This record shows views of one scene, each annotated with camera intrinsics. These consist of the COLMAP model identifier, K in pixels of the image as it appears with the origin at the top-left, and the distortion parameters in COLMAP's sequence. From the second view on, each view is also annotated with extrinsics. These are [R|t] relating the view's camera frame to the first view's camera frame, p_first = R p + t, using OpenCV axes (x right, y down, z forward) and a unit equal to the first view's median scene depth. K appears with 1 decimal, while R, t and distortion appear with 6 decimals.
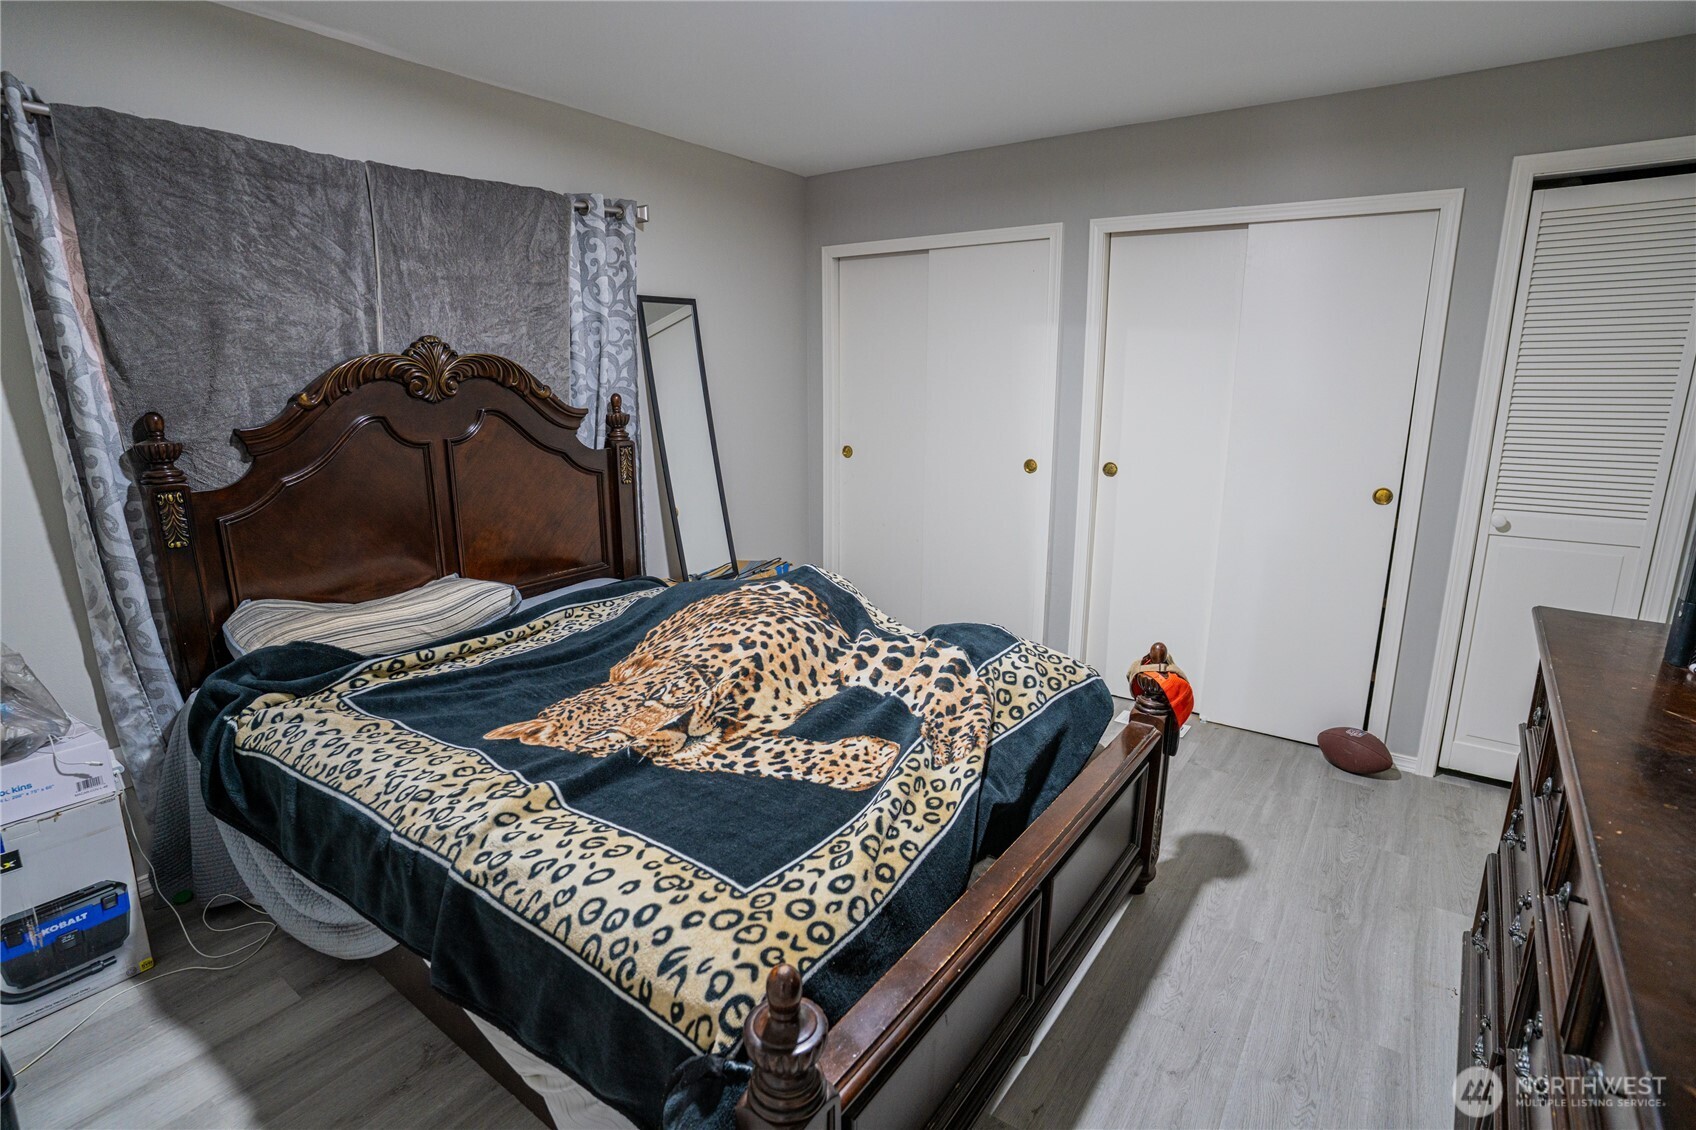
lens RADIAL K [[830.5, 0, 848.0], [0, 830.5, 565.0], [0, 0, 1]] dist [-0.096536, 0.052921]
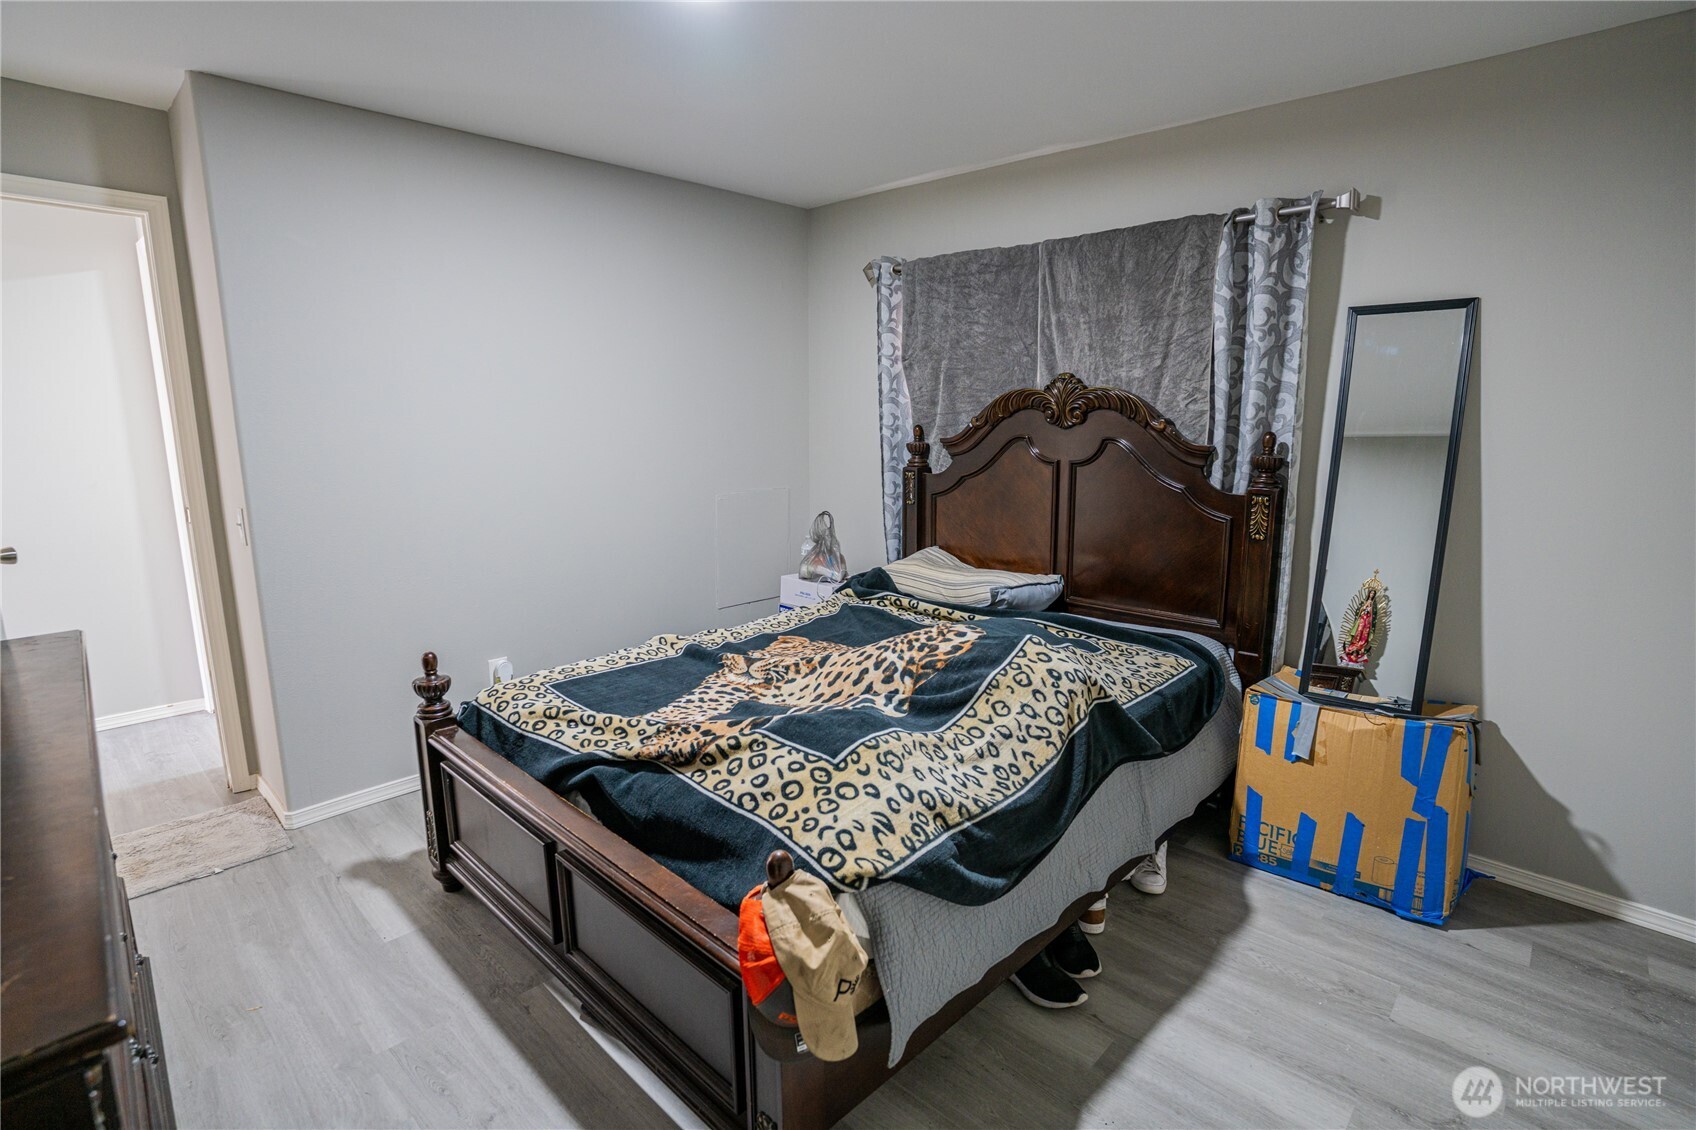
lens RADIAL K [[830.5, 0, 848.0], [0, 830.5, 565.0], [0, 0, 1]] dist [-0.096536, 0.052921]
pose [[-0.133697, 0.184803, -0.973639, 0.974427], [-0.225972, 0.950893, 0.211515, -0.255551], [0.964915, 0.248294, -0.085372, 1.115421]]
